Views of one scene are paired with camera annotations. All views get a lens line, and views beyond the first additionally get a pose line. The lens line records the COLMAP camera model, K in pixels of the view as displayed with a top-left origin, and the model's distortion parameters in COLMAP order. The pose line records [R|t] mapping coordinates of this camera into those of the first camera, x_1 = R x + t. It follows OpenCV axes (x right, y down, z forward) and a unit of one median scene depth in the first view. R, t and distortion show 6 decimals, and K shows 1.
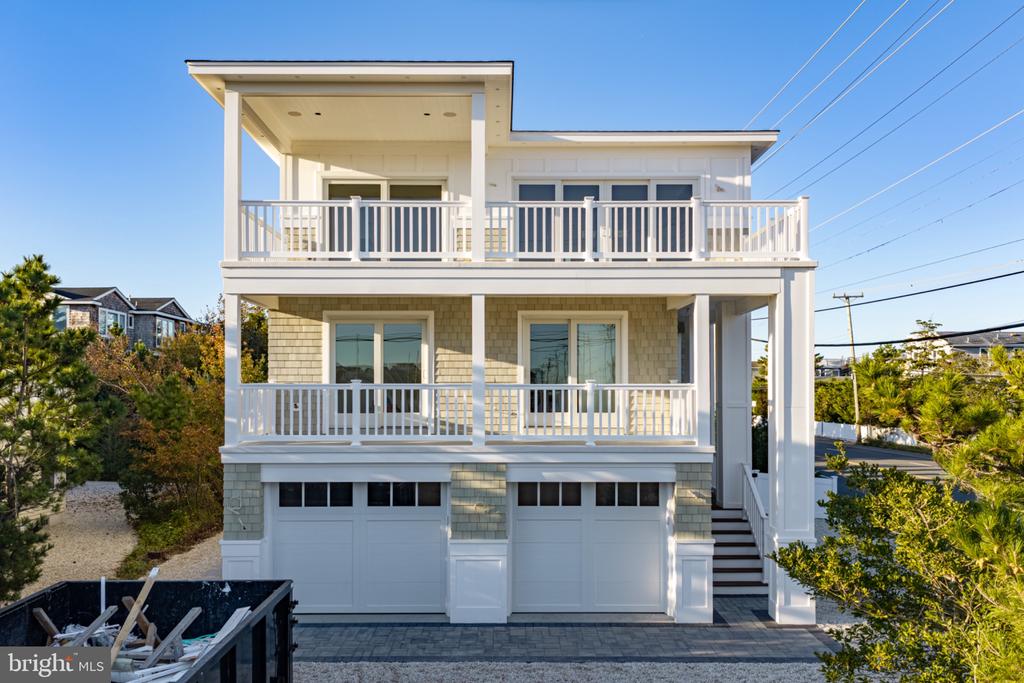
lens RADIAL K [[864.1, 0, 500.1], [0, 864.1, 386.5], [0, 0, 1]] dist [0.044785, -0.001675]
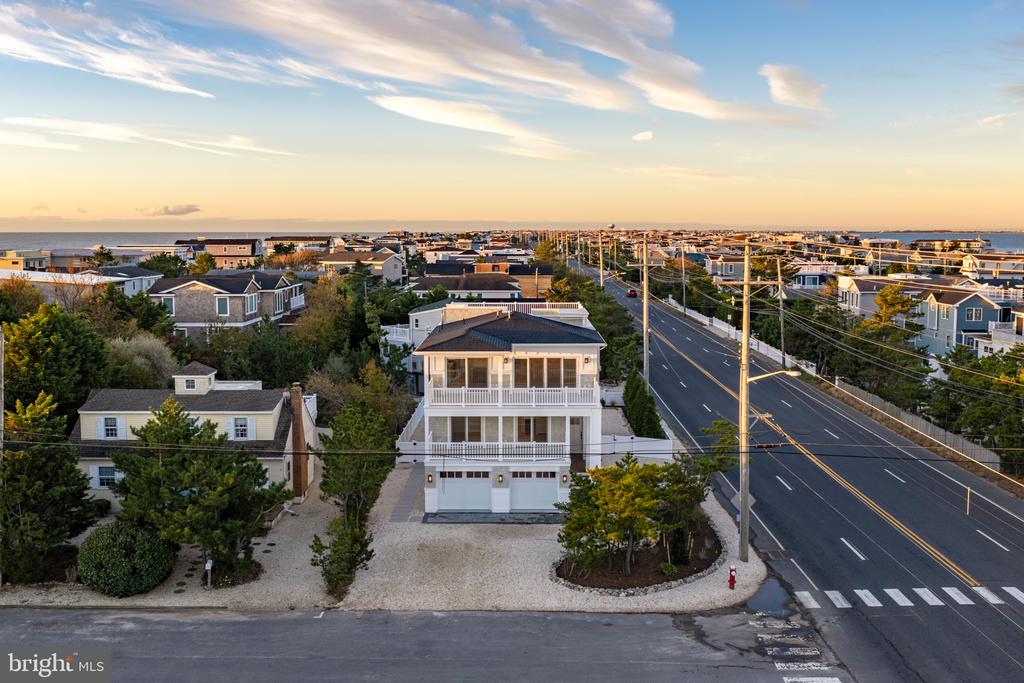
lens RADIAL K [[1009.2, 0, 522.3], [0, 1009.2, 341.5], [0, 0, 1]] dist [0.009794, -0.000814]
pose [[0.999997, 0.002475, -0.000645, 0.059816], [-0.002378, 0.992457, 0.122572, -0.849205], [0.000943, -0.122570, 0.992459, -2.750980]]
